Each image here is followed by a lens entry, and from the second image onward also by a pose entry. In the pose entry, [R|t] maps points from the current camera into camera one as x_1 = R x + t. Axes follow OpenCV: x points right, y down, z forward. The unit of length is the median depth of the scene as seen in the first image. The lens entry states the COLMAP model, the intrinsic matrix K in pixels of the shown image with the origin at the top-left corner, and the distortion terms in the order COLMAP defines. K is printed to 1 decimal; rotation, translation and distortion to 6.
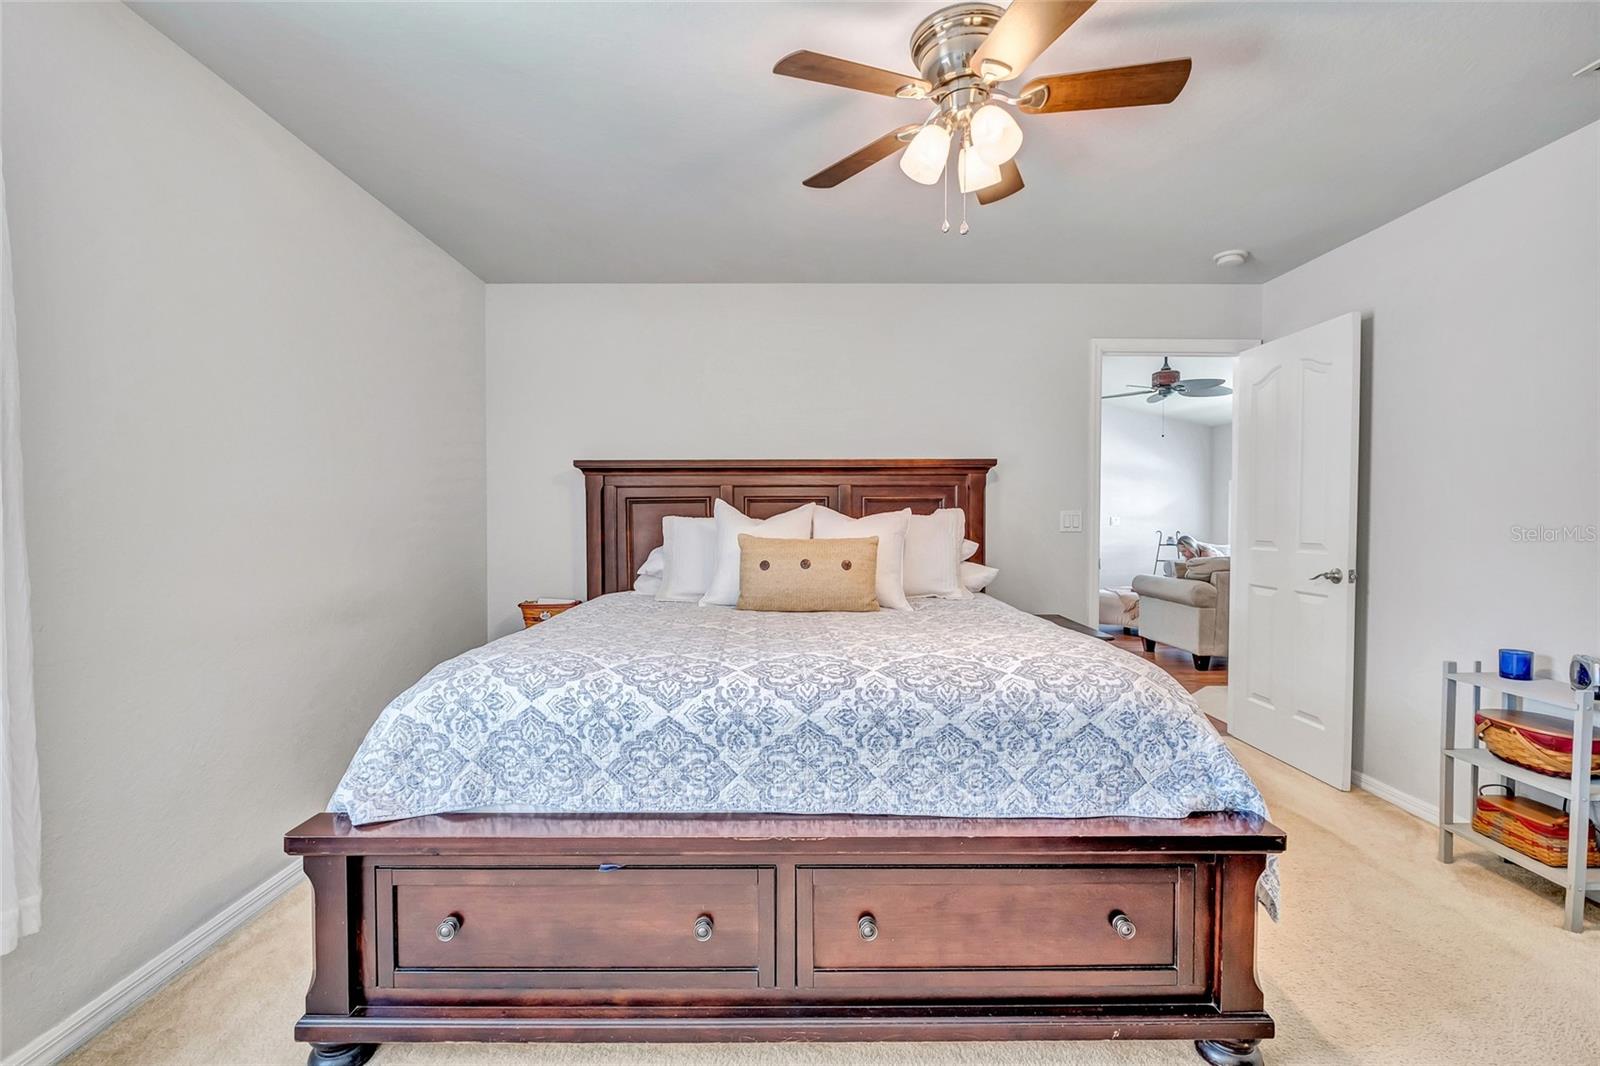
lens RADIAL K [[707.8, 0, 791.6], [0, 707.8, 539.7], [0, 0, 1]] dist [-0.004873, 0.000187]
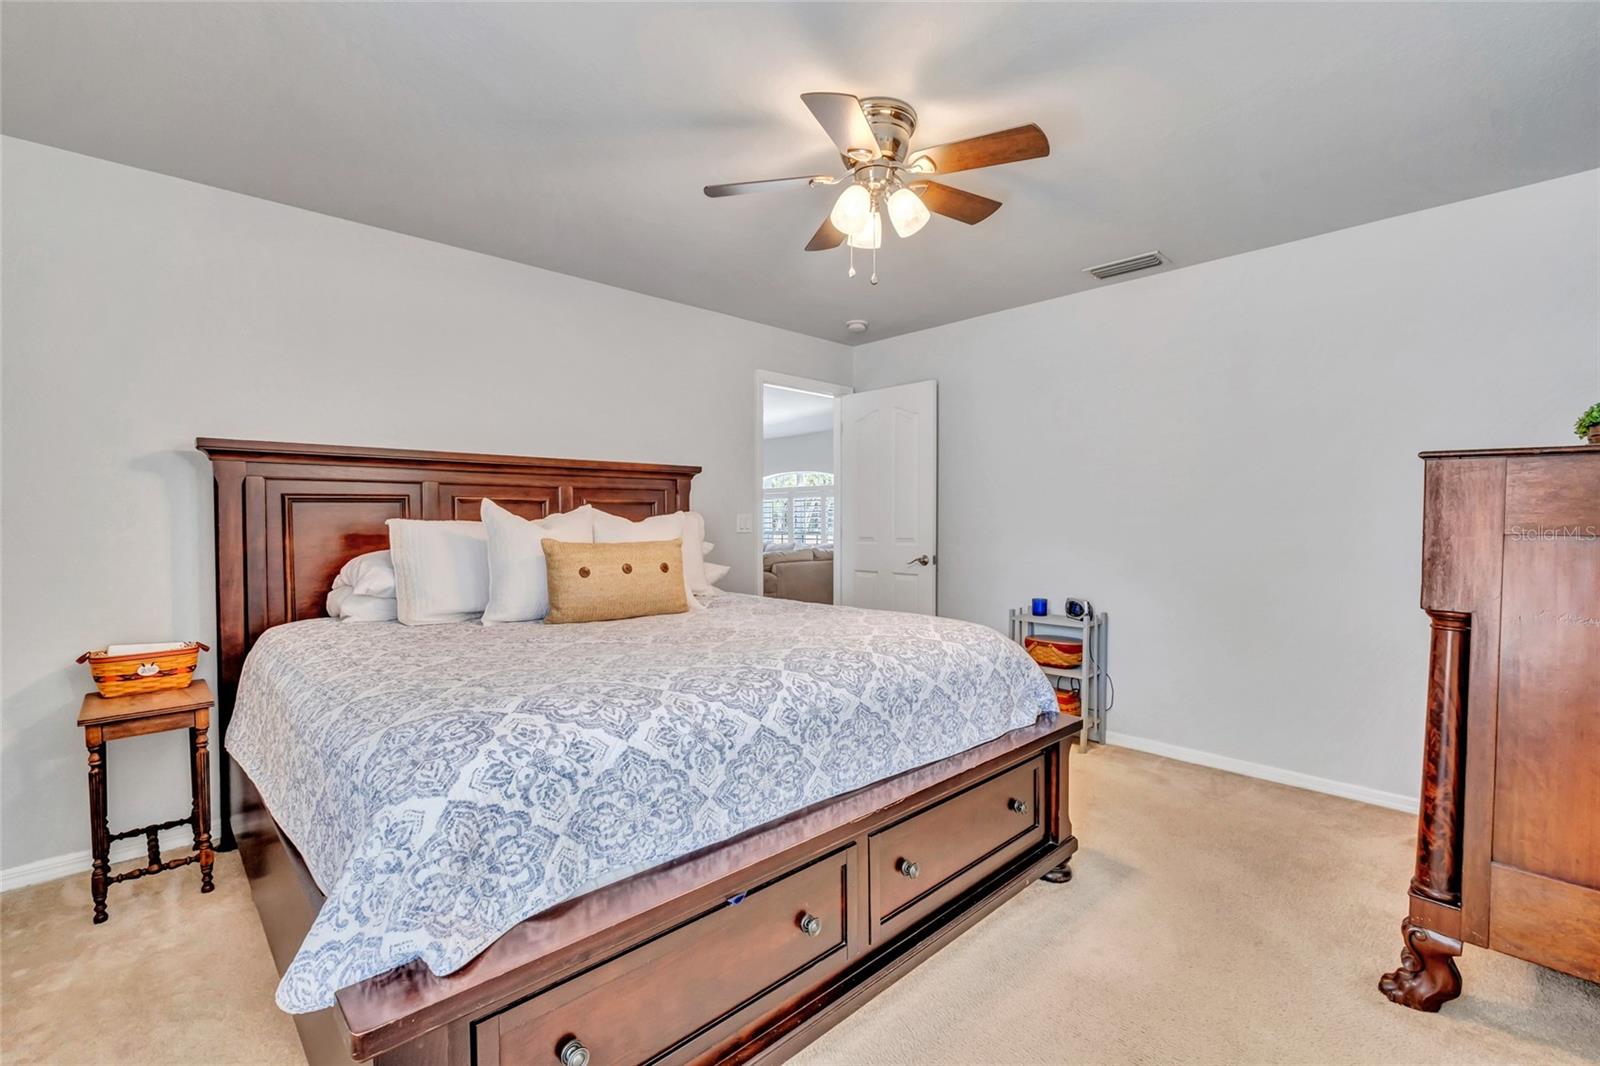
lens RADIAL K [[707.8, 0, 761.1], [0, 707.8, 534.9], [0, 0, 1]] dist [-0.004873, 0.000187]
pose [[0.735648, -0.015413, 0.677189, -0.811843], [0.023208, 0.999728, -0.002458, -0.007882], [-0.676966, 0.017524, 0.735805, 0.277901]]
